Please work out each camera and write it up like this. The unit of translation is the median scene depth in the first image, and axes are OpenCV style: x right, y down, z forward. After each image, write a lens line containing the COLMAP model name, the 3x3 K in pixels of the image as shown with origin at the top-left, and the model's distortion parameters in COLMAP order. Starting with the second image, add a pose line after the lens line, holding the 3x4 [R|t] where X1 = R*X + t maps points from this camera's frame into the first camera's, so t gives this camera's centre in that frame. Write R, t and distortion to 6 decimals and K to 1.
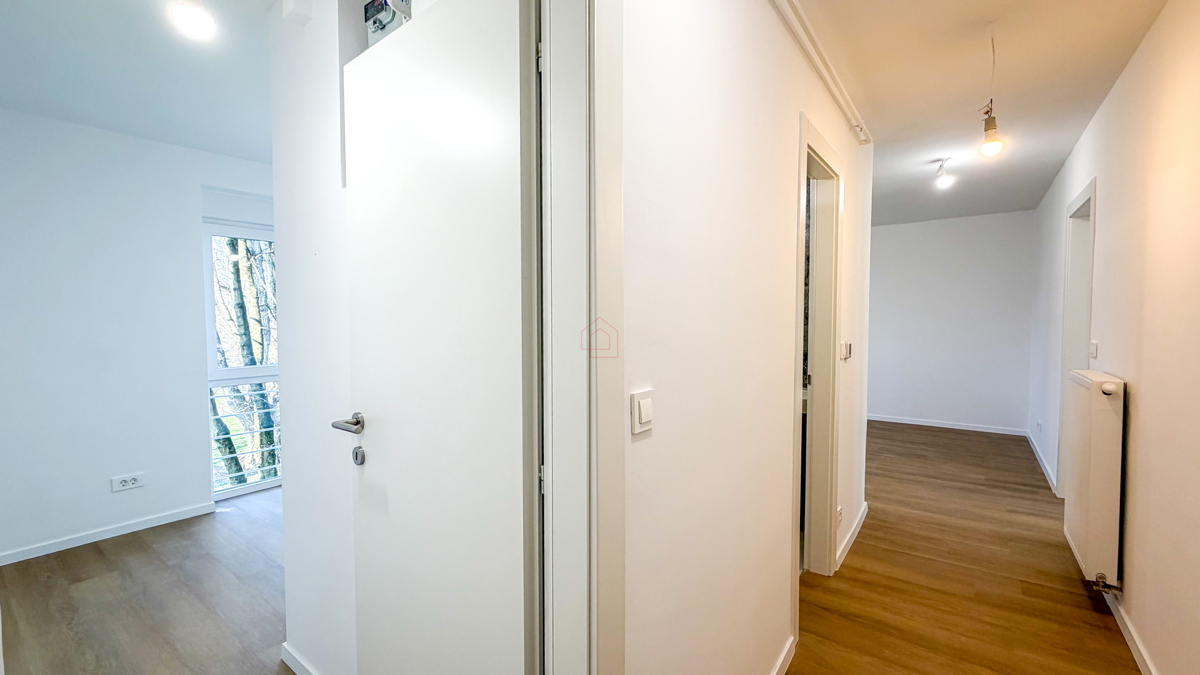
lens RADIAL K [[491.7, 0, 598.8], [0, 491.7, 340.7], [0, 0, 1]] dist [-0.002073, -0.000150]
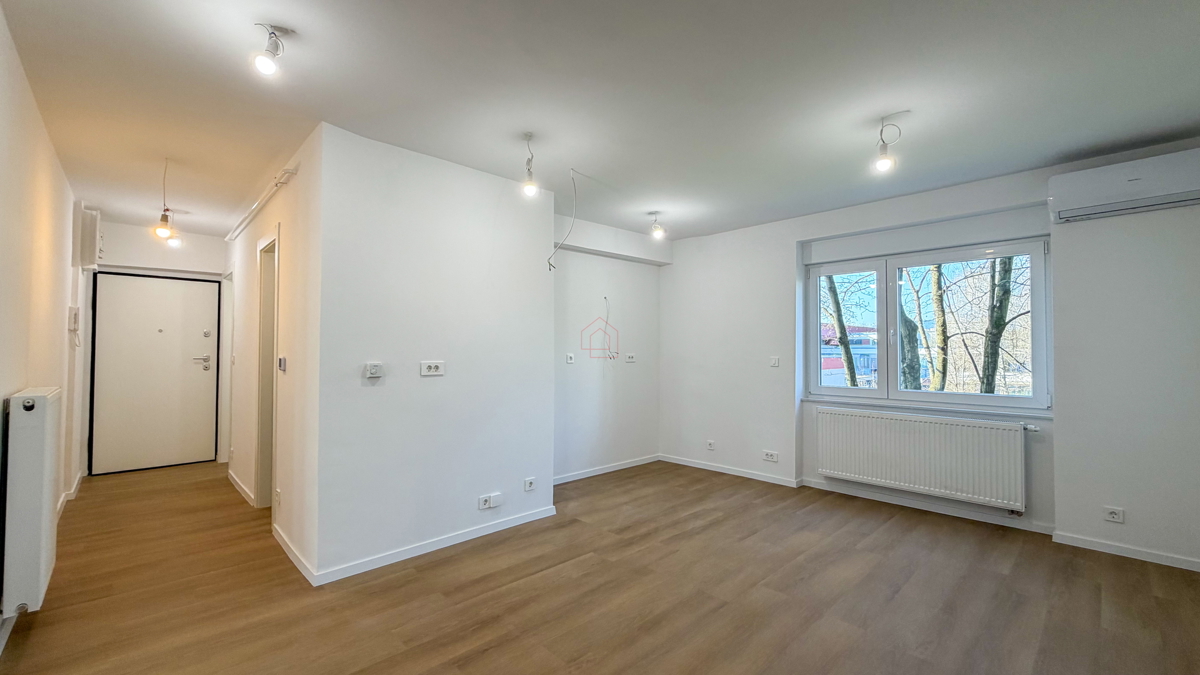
lens RADIAL K [[482.4, 0, 581.9], [0, 482.4, 340.9], [0, 0, 1]] dist [0.000470, 0.000163]
pose [[-0.183486, -0.014186, -0.982920, 1.560592], [-0.036071, 0.999320, -0.007689, -0.051260], [0.982360, 0.034044, -0.183873, 1.977741]]
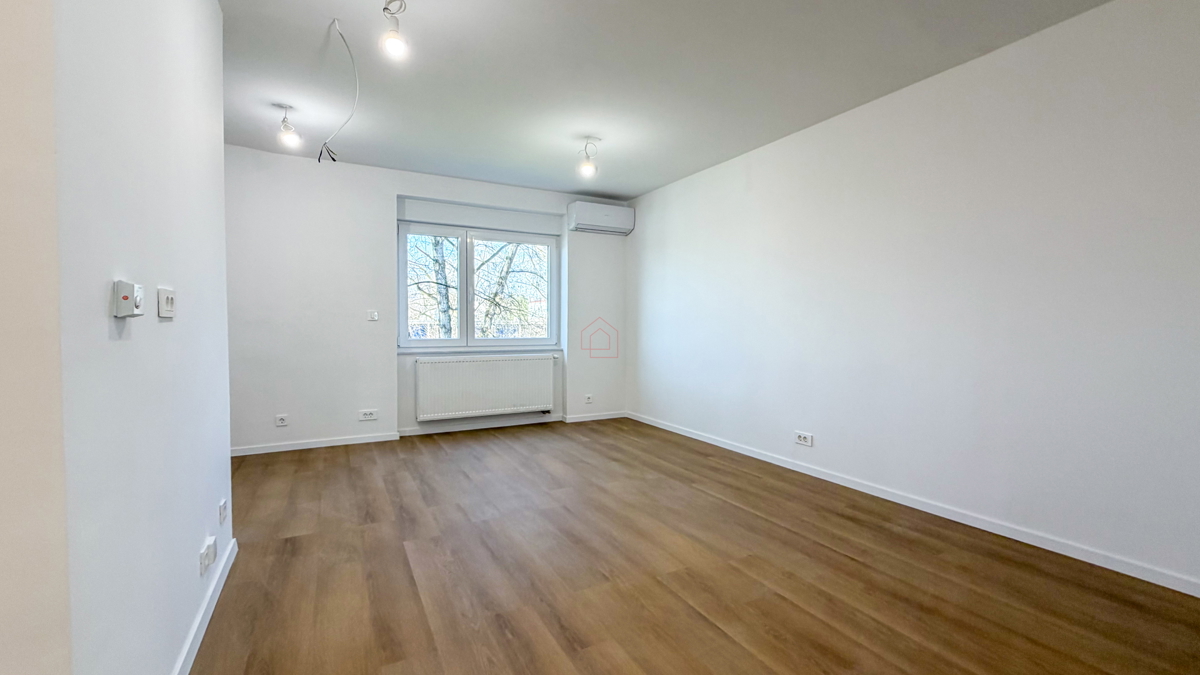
lens RADIAL K [[509.0, 0, 600.0], [0, 509.0, 337.5], [0, 0, 1]] dist [-0.001322, -0.000026]
pose [[0.909512, 0.023481, -0.415015, 1.165940], [-0.027857, 0.999602, -0.004495, 0.044720], [0.414744, 0.015649, 0.909804, 1.114700]]
